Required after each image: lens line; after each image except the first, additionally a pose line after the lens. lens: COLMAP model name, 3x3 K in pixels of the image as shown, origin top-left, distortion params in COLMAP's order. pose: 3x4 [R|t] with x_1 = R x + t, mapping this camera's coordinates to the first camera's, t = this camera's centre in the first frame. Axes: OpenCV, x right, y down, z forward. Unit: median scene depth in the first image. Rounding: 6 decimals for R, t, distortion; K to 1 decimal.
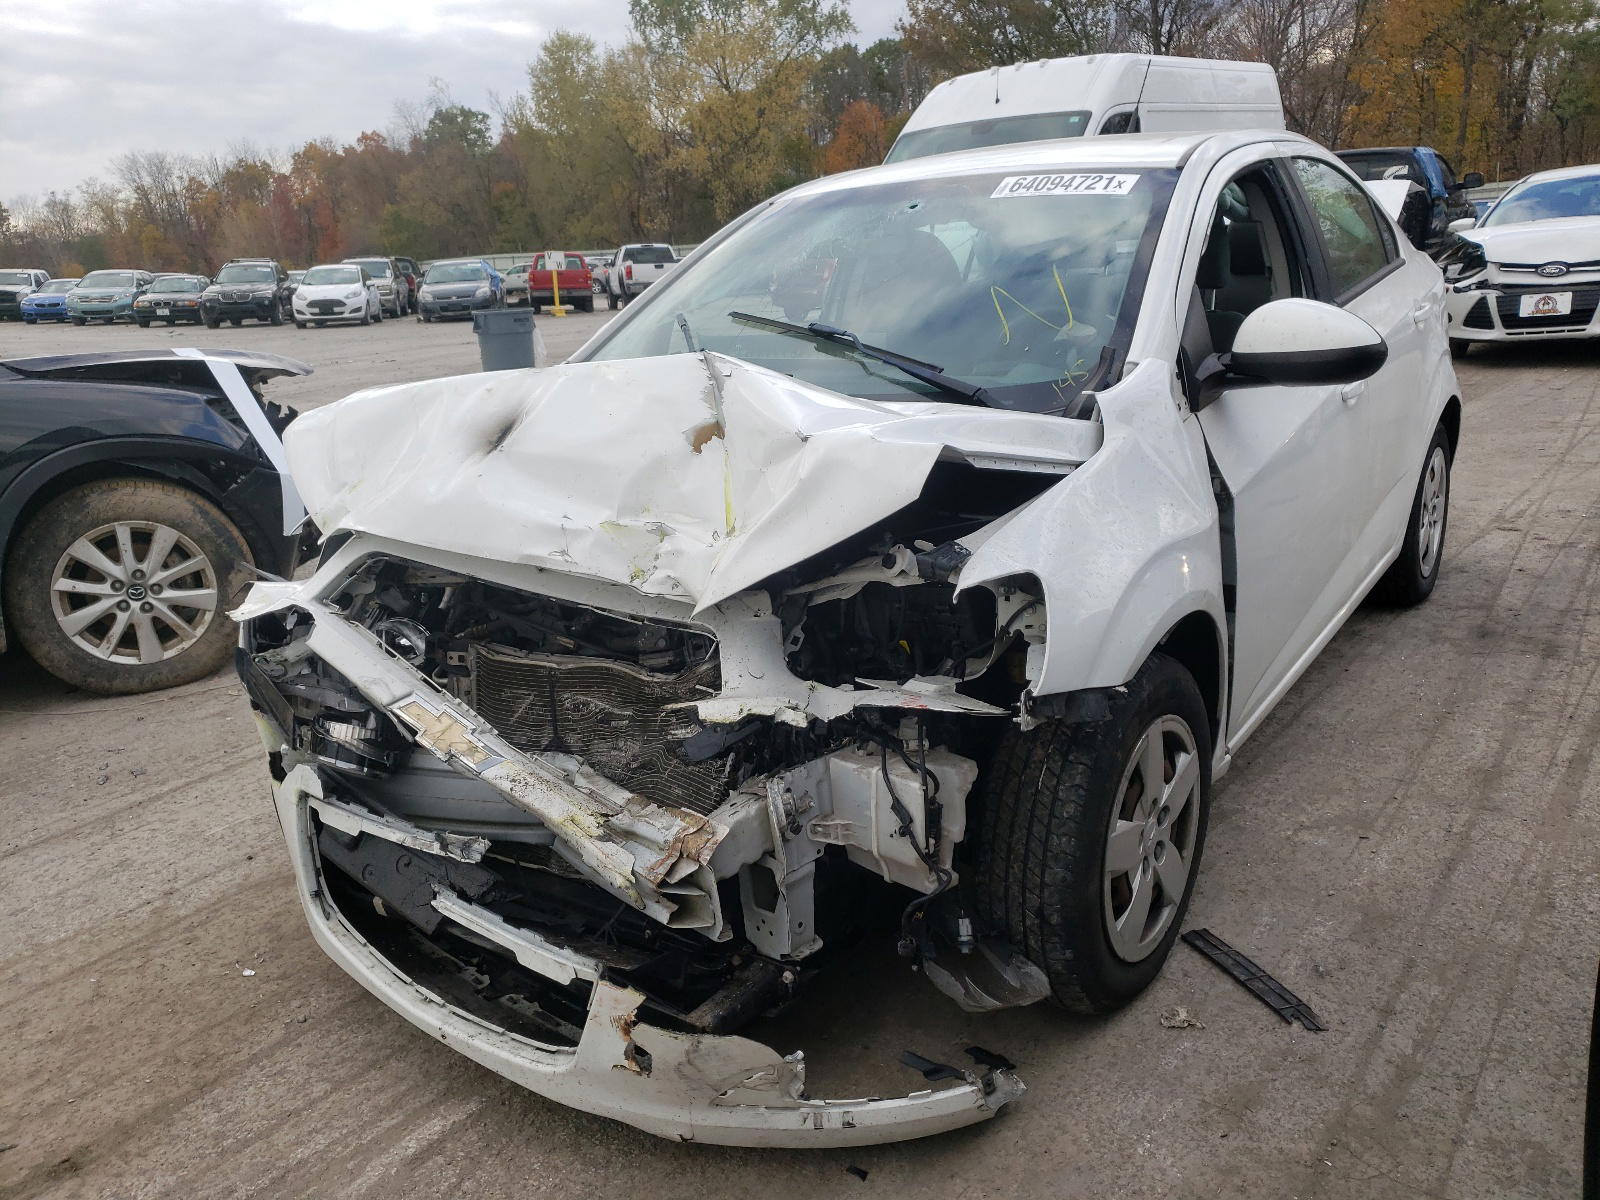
lens RADIAL K [[1229.1, 0, 800.0], [0, 1229.1, 600.0], [0, 0, 1]] dist [0.064426, -0.058711]
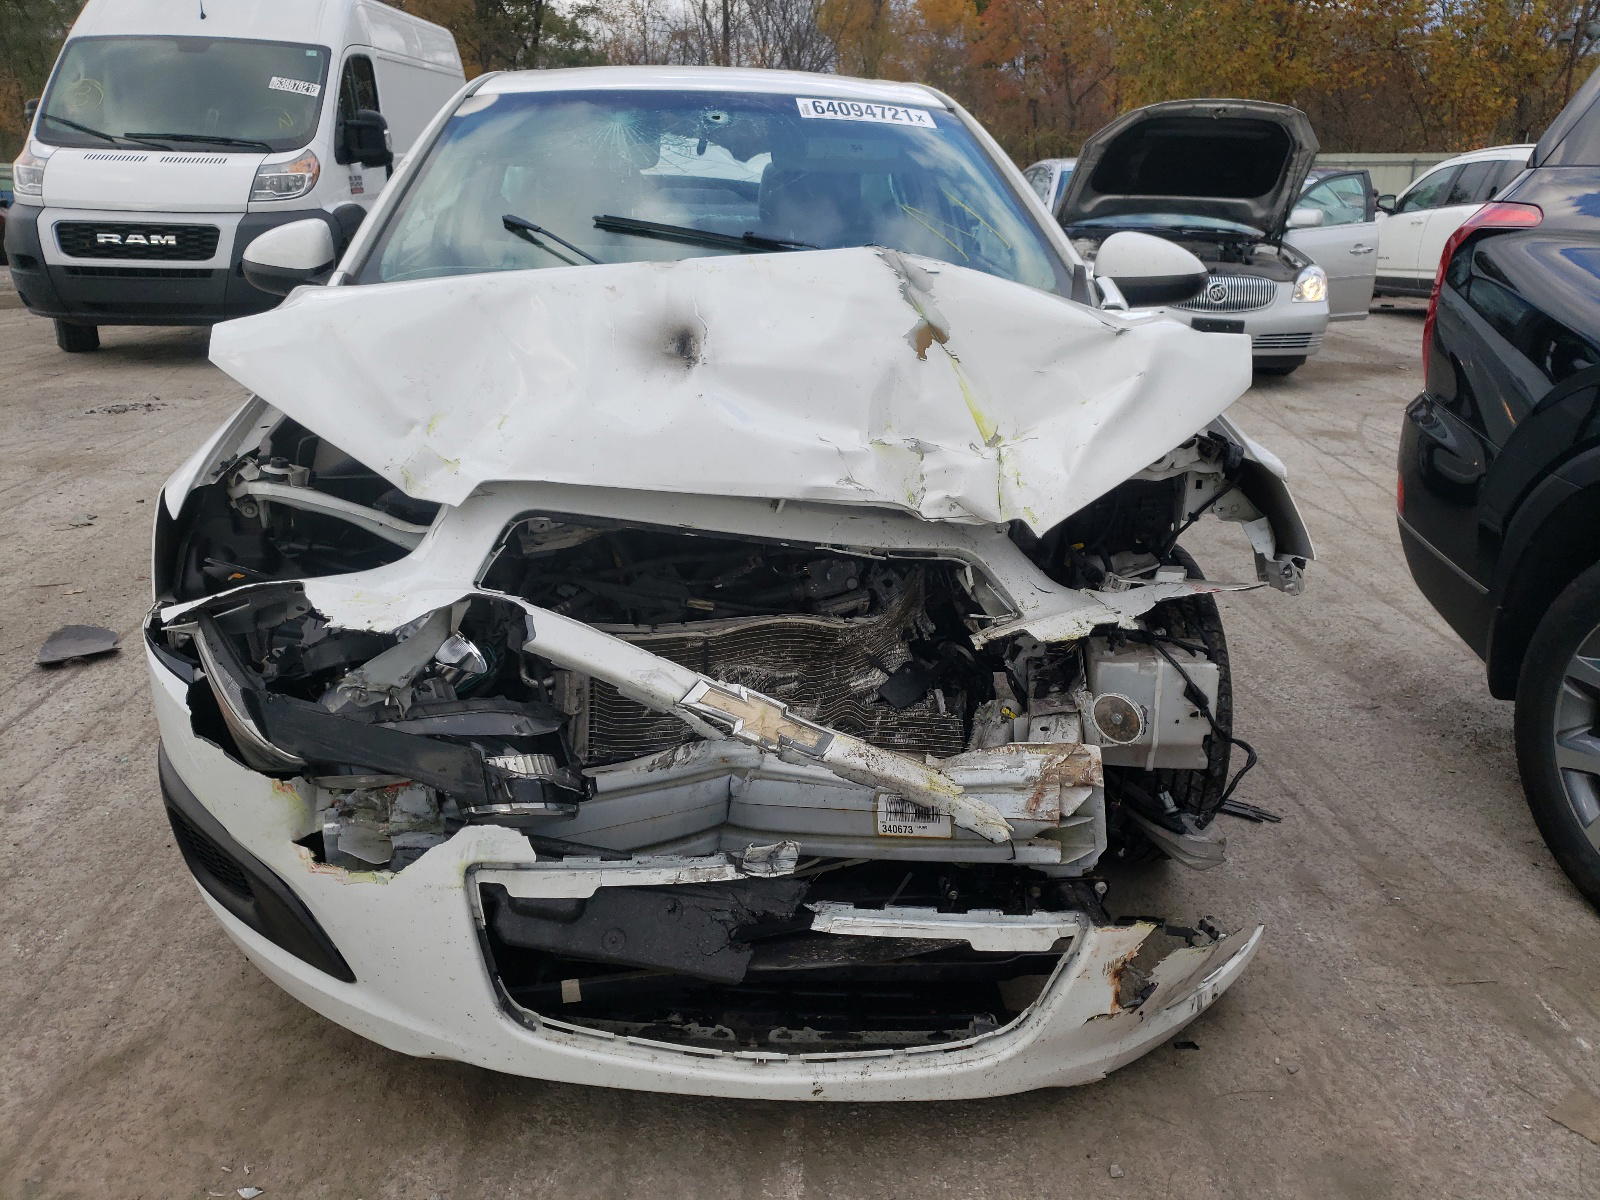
lens RADIAL K [[1229.1, 0, 800.0], [0, 1229.1, 600.0], [0, 0, 1]] dist [0.064426, -0.058711]
pose [[0.749077, -0.137688, 0.648016, -0.742442], [0.124398, 0.989998, 0.066553, -0.016828], [-0.650698, 0.030759, 0.758713, 0.373365]]
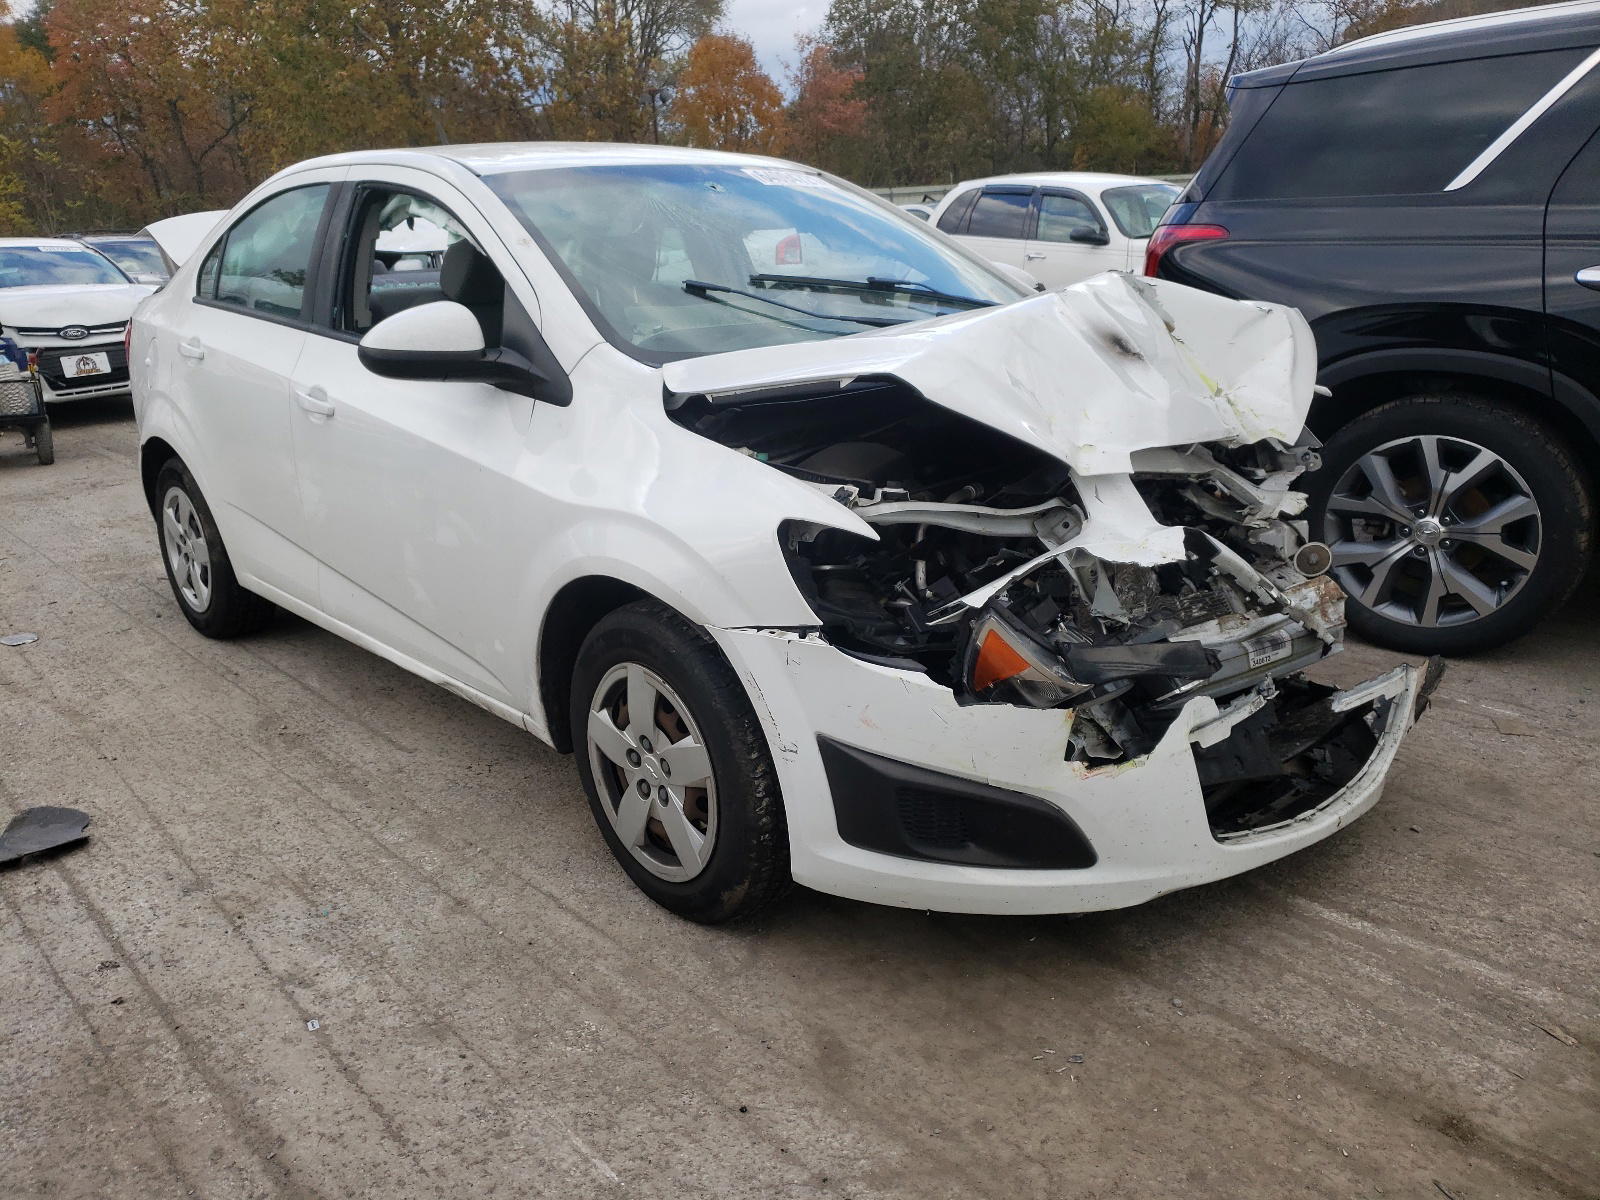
lens RADIAL K [[1189.0, 0, 800.0], [0, 1189.0, 600.0], [0, 0, 1]] dist [0.061274, -0.053639]
pose [[0.205246, -0.225367, 0.952409, -1.390938], [0.292889, 0.942674, 0.159945, -0.179143], [-0.933858, 0.246122, 0.259487, 1.091049]]
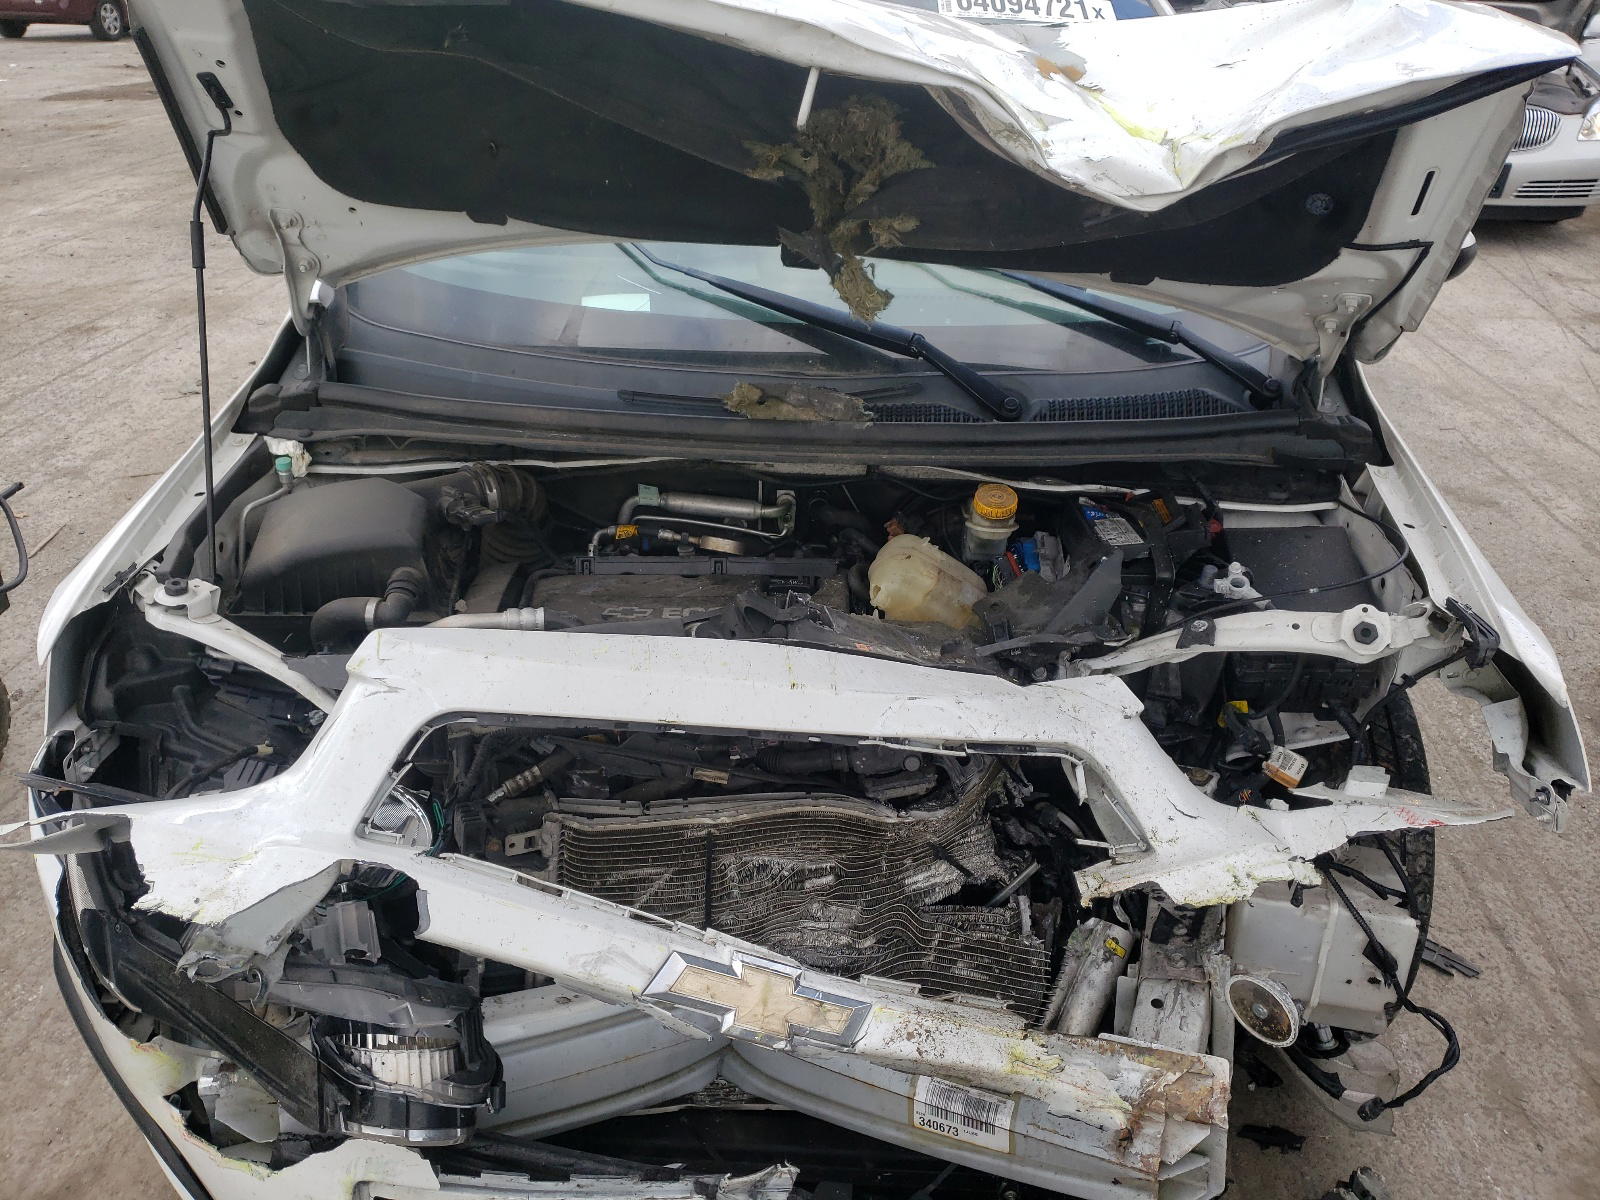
lens RADIAL K [[1299.0, 0, 745.0], [0, 1299.0, 626.1], [0, 0, 1]] dist [-0.001897, 0.036496]
pose [[0.848027, -0.163843, 0.503991, -0.549041], [0.077542, 0.979135, 0.187834, -0.180873], [-0.524250, -0.120207, 0.843037, 0.492545]]
